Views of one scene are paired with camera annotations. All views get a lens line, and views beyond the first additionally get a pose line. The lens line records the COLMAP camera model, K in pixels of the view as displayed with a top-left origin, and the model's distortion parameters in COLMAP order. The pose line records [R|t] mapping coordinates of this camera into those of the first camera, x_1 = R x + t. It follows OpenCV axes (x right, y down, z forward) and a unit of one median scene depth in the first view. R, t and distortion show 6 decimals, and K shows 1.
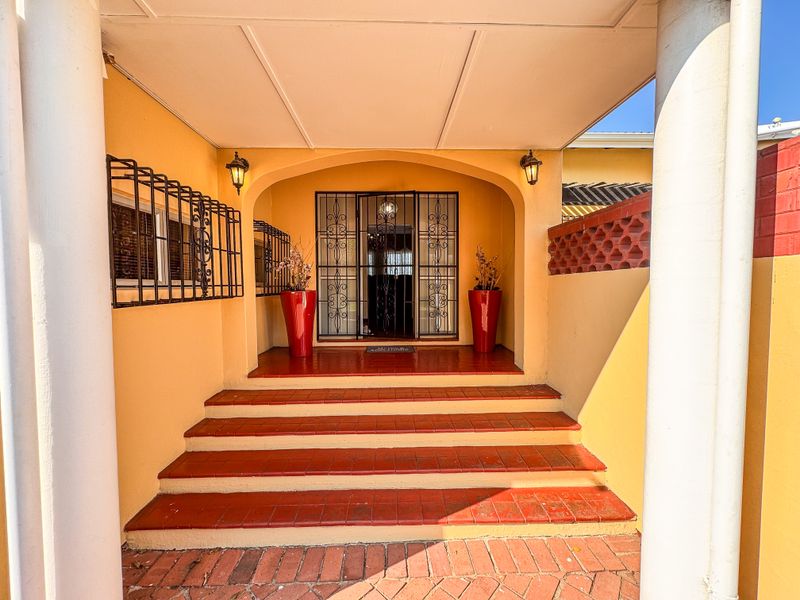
lens RADIAL K [[321.9, 0, 398.5], [0, 321.9, 294.8], [0, 0, 1]] dist [0.000915, -0.000284]
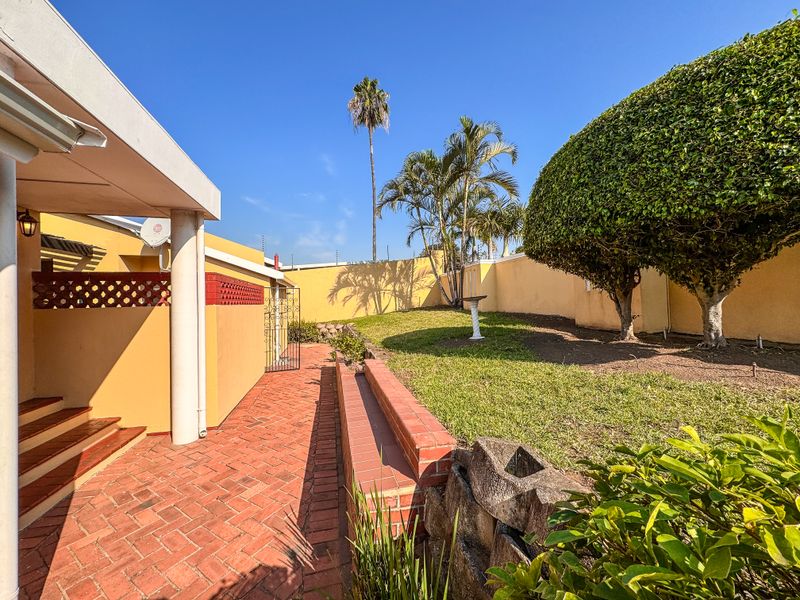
lens RADIAL K [[321.9, 0, 412.1], [0, 321.9, 295.6], [0, 0, 1]] dist [0.000915, -0.000284]
pose [[-0.240547, 0.027873, 0.970237, -1.462786], [0.069357, 0.997526, -0.011462, 0.003945], [-0.968156, 0.064536, -0.241885, -0.154688]]
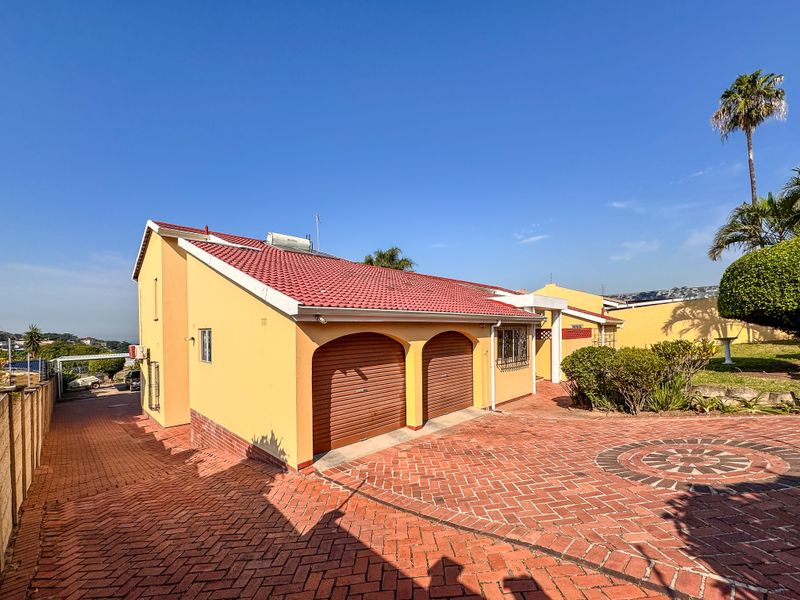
lens RADIAL K [[335.4, 0, 374.8], [0, 335.4, 332.0], [0, 0, 1]] dist [-0.001692, 0.000889]
pose [[0.750555, -0.011559, 0.660707, -5.457103], [0.044579, 0.998455, -0.033173, -0.125852], [-0.659303, 0.054352, 0.749910, -1.605371]]
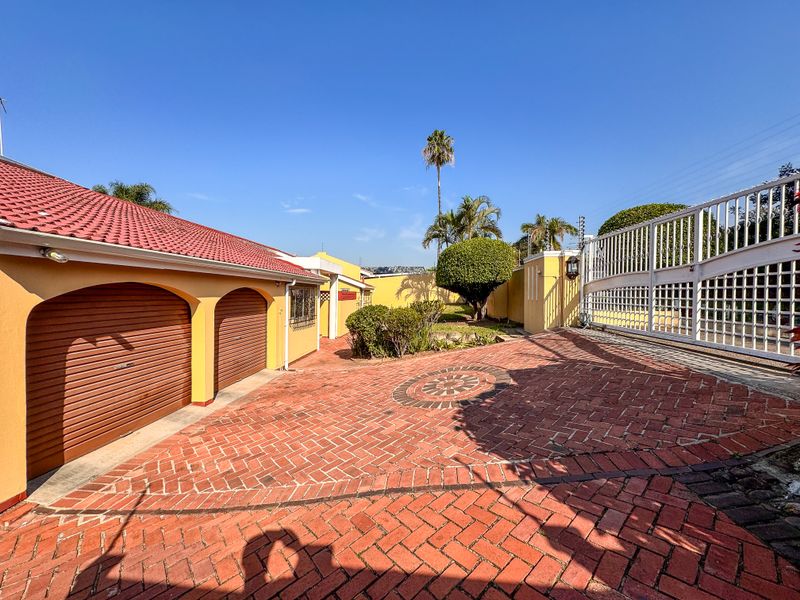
lens RADIAL K [[321.9, 0, 399.0], [0, 321.9, 300.2], [0, 0, 1]] dist [0.000915, -0.000284]
pose [[0.095693, -0.015015, 0.995298, -5.414155], [0.031305, 0.999437, 0.012067, -0.091129], [-0.994919, 0.030003, 0.096109, -1.215927]]
